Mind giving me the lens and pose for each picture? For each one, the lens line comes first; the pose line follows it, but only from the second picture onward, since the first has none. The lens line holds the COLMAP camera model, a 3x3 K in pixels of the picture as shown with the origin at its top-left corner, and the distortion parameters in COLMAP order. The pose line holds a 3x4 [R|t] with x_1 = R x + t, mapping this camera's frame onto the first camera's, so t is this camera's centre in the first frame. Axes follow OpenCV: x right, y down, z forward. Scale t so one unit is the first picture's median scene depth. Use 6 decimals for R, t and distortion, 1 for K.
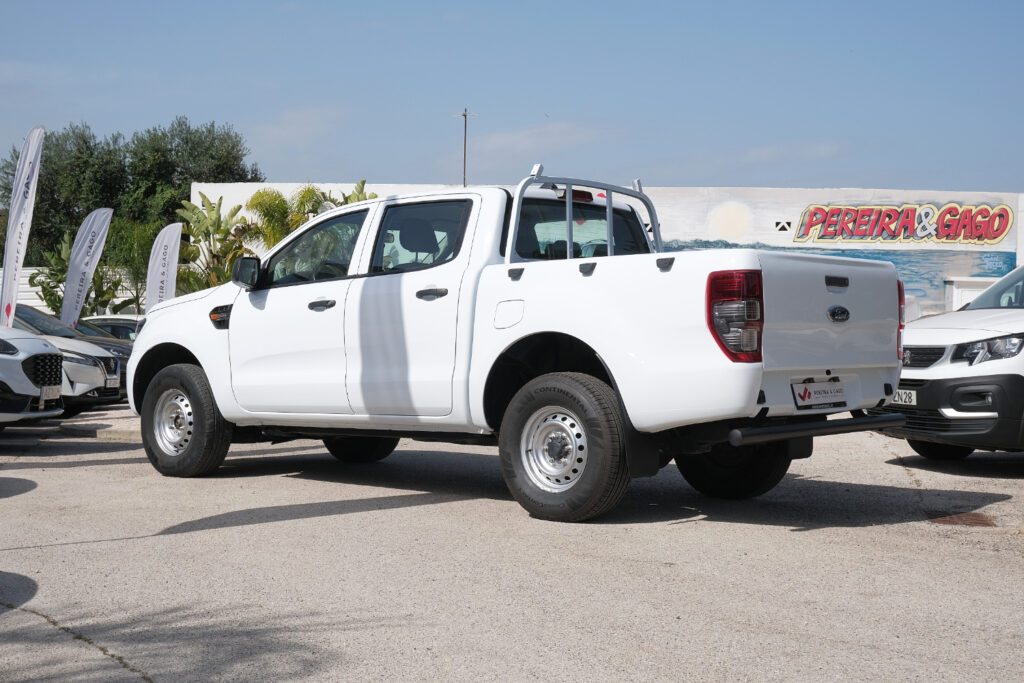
lens RADIAL K [[1436.6, 0, 512.0], [0, 1436.6, 341.5], [0, 0, 1]] dist [-0.023053, -0.038426]
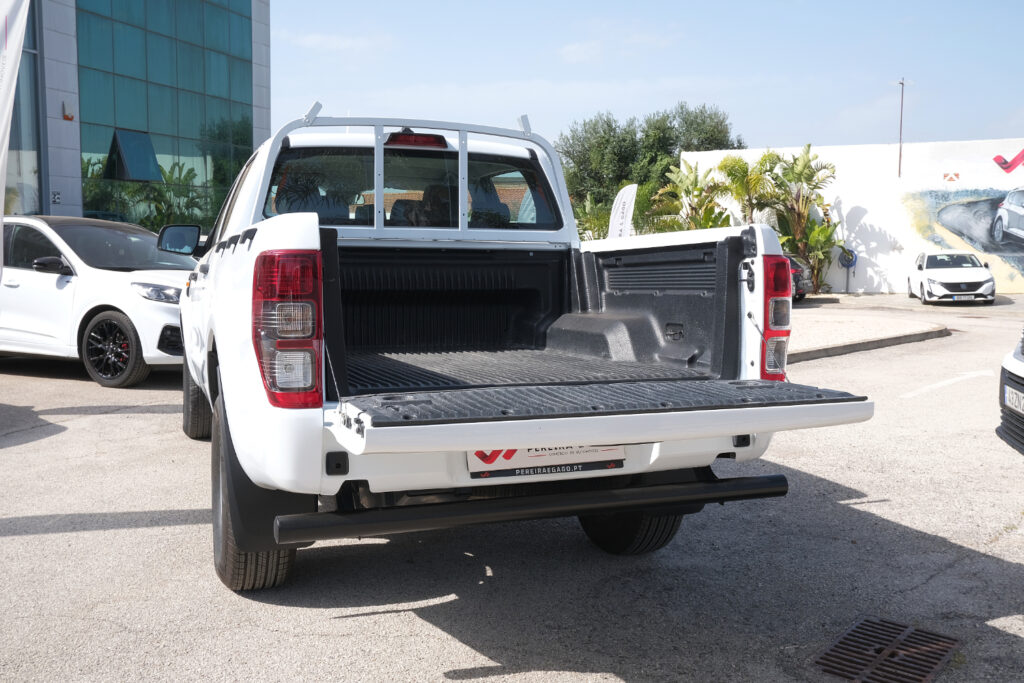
lens RADIAL K [[1006.6, 0, 512.0], [0, 1006.6, 341.5], [0, 0, 1]] dist [0.002559, 0.017069]
pose [[0.889715, 0.040275, -0.454736, 0.067095], [-0.006540, 0.997123, 0.075517, -0.006933], [0.456469, -0.064214, 0.887419, 0.105568]]
